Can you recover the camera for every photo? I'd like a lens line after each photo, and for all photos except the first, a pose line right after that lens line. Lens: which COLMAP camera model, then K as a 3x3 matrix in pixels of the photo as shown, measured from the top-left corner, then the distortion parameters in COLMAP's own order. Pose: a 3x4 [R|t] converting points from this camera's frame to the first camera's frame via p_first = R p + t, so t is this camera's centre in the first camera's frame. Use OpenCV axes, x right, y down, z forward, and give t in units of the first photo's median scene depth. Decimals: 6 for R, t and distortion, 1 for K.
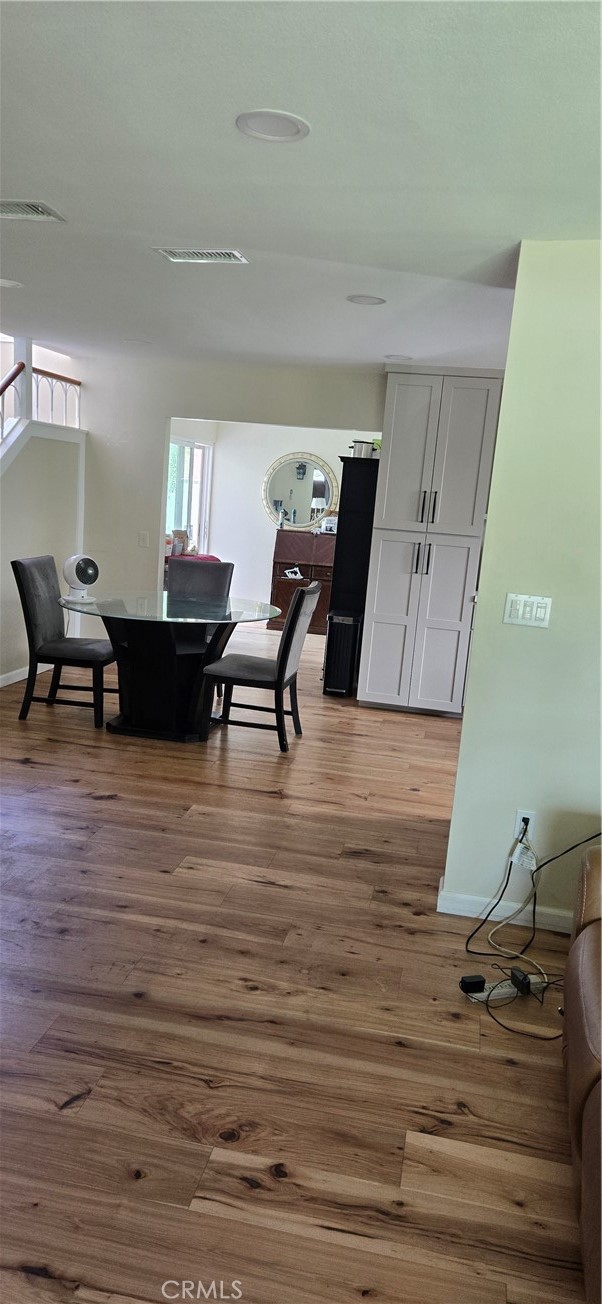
lens RADIAL K [[877.7, 0, 310.4], [0, 877.7, 648.2], [0, 0, 1]] dist [0.089953, -0.087934]
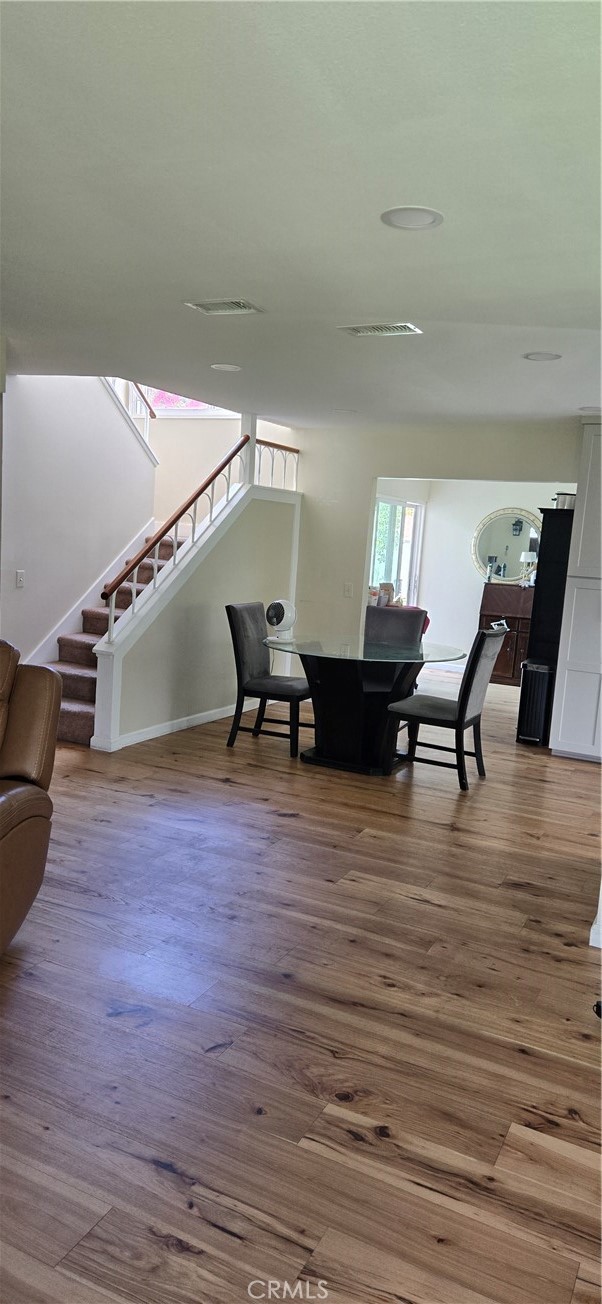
lens RADIAL K [[871.7, 0, 301.1], [0, 871.7, 646.1], [0, 0, 1]] dist [0.087425, -0.090116]
pose [[0.962784, 0.017683, -0.269694, 0.085723], [-0.037029, 0.997078, -0.066816, 0.036190], [0.267724, 0.074316, 0.960625, -0.068353]]
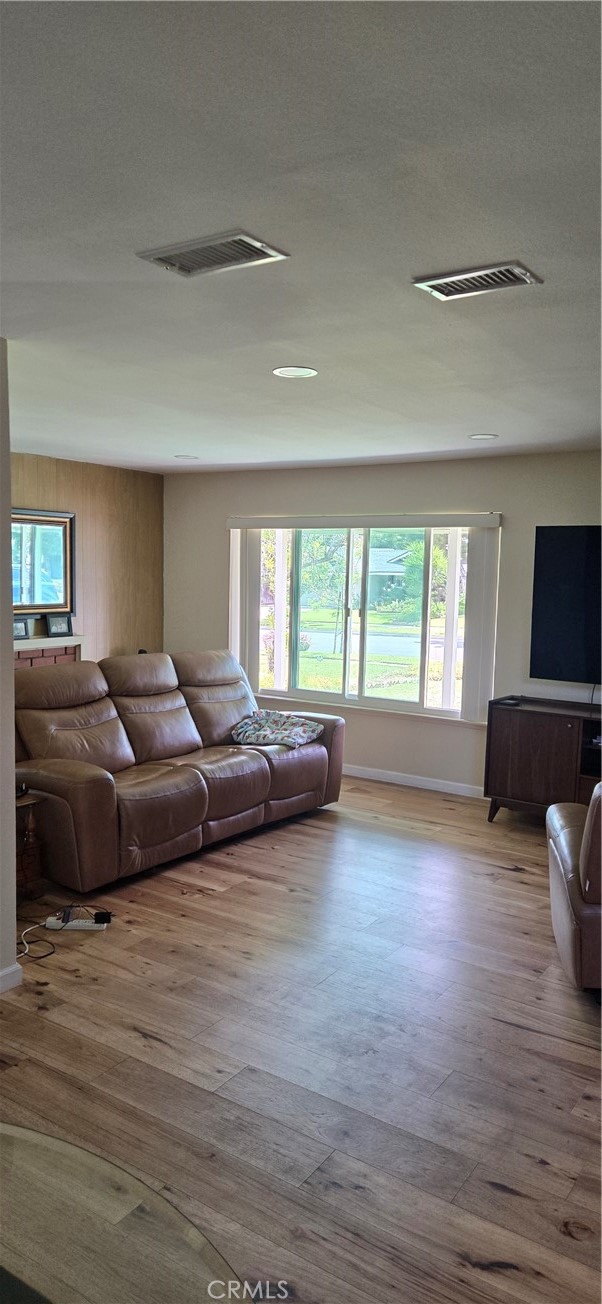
lens RADIAL K [[871.7, 0, 301.1], [0, 871.7, 646.1], [0, 0, 1]] dist [0.087425, -0.090116]
pose [[-0.917614, -0.139226, 0.372291, -0.438020], [-0.031212, 0.958993, 0.281706, -0.340040], [-0.396246, 0.246877, -0.884331, 1.551906]]
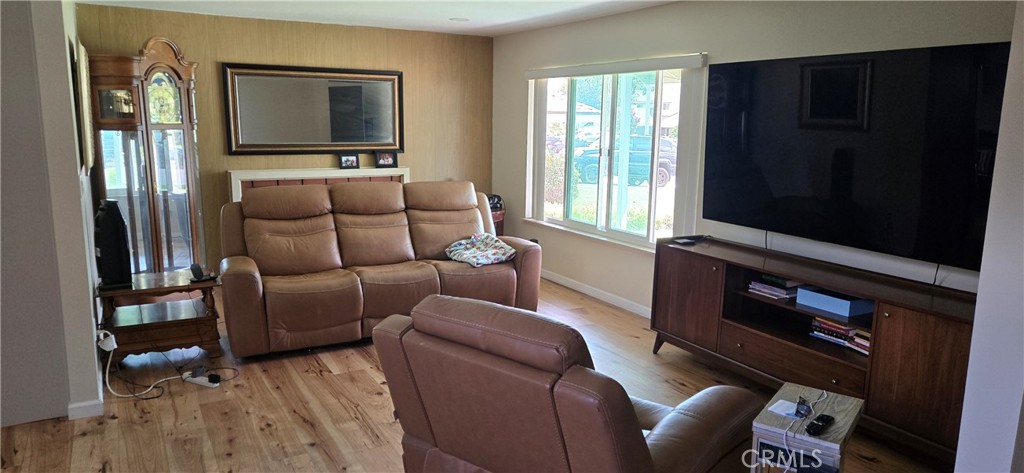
lens RADIAL K [[684.5, 0, 511.1], [0, 684.5, 228.5], [0, 0, 1]] dist [0.087425, -0.090116]
pose [[-0.646129, -0.215452, 0.732187, -0.927492], [0.066588, 0.939758, 0.335293, -0.274729], [-0.760318, 0.265397, -0.592858, 1.008082]]
